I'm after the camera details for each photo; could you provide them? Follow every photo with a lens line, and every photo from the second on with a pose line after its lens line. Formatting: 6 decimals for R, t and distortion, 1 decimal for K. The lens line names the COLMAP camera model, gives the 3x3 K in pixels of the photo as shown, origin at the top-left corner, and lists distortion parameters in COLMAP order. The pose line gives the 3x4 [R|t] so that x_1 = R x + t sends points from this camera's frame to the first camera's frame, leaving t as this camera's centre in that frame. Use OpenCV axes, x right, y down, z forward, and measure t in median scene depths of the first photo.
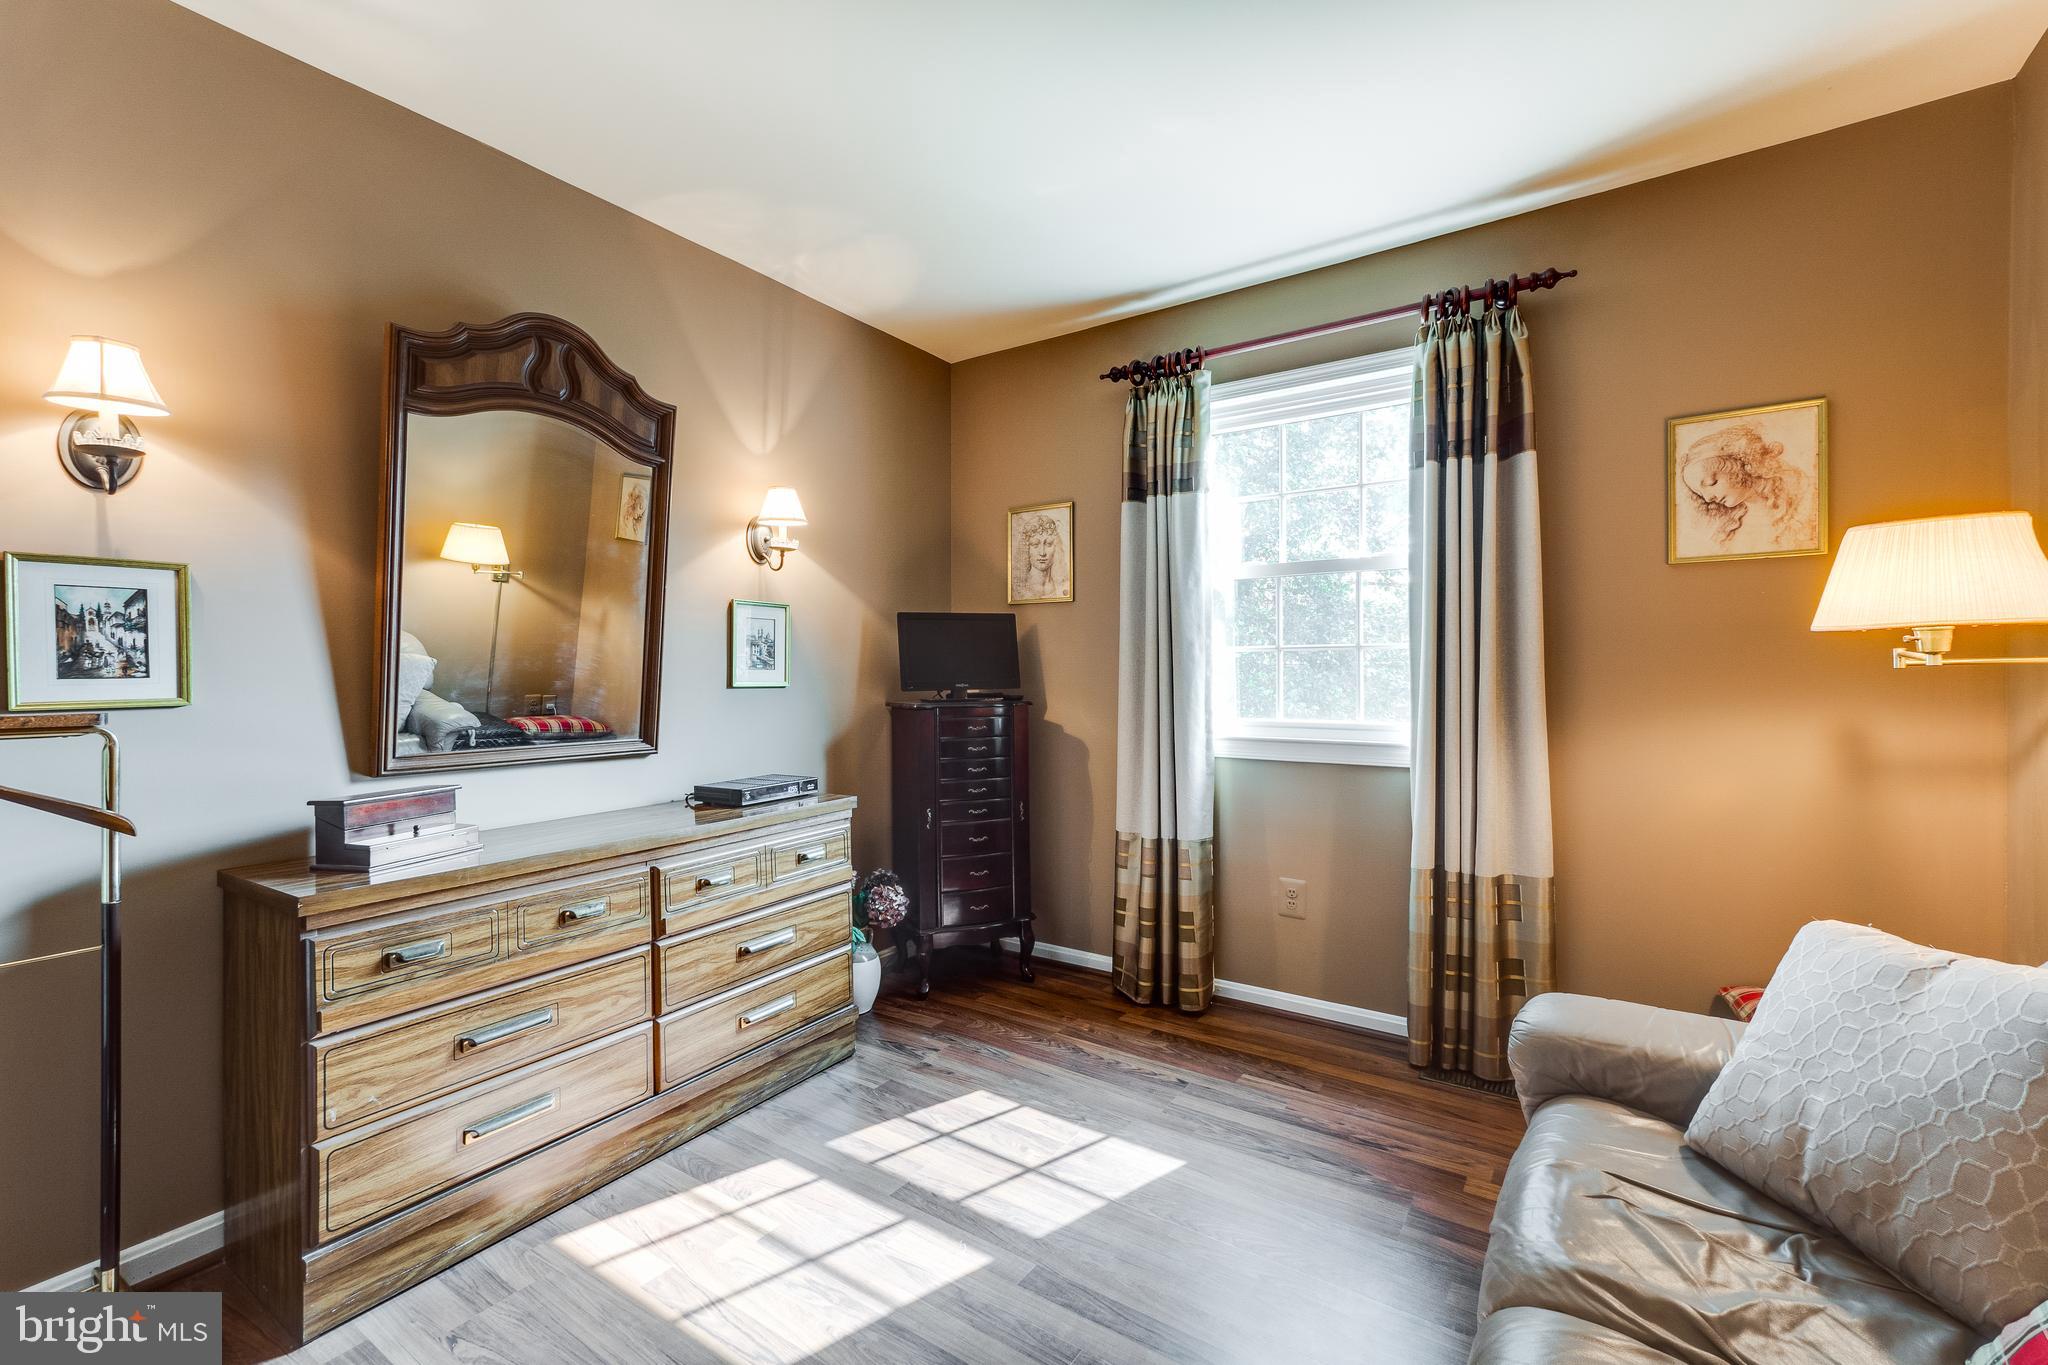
lens RADIAL K [[863.1, 0, 1009.8], [0, 863.1, 672.6], [0, 0, 1]] dist [-0.000788, 0.001503]
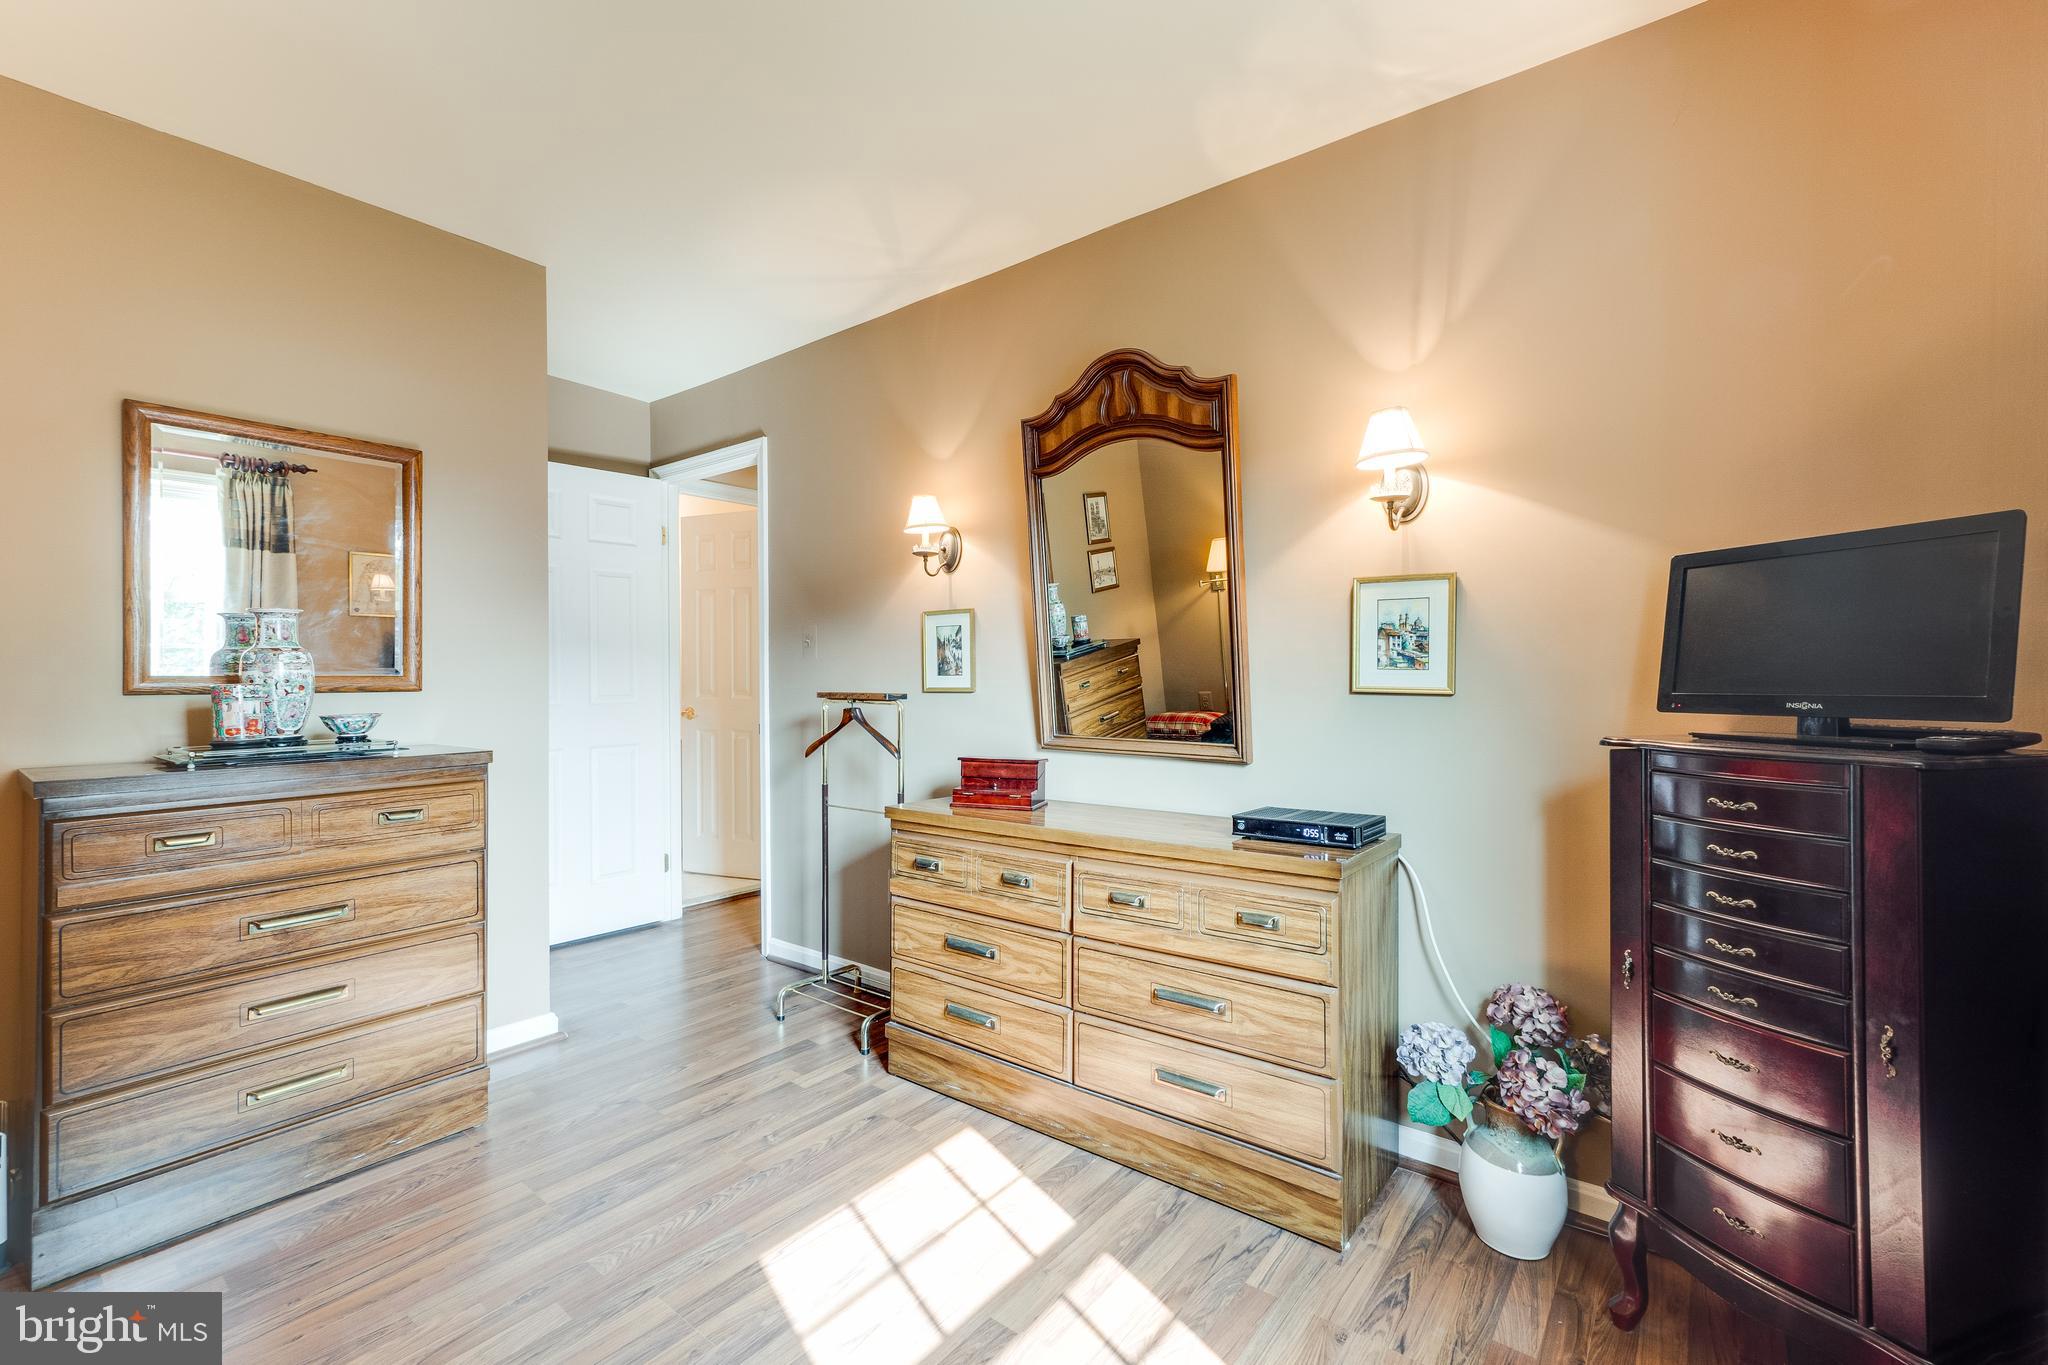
lens RADIAL K [[863.1, 0, 1012.3], [0, 863.1, 673.1], [0, 0, 1]] dist [-0.000788, 0.001503]
pose [[-0.060607, 0.007032, -0.998137, 0.605798], [0.003057, 0.999972, 0.006859, -0.008255], [0.998157, -0.002635, -0.060627, 0.970192]]
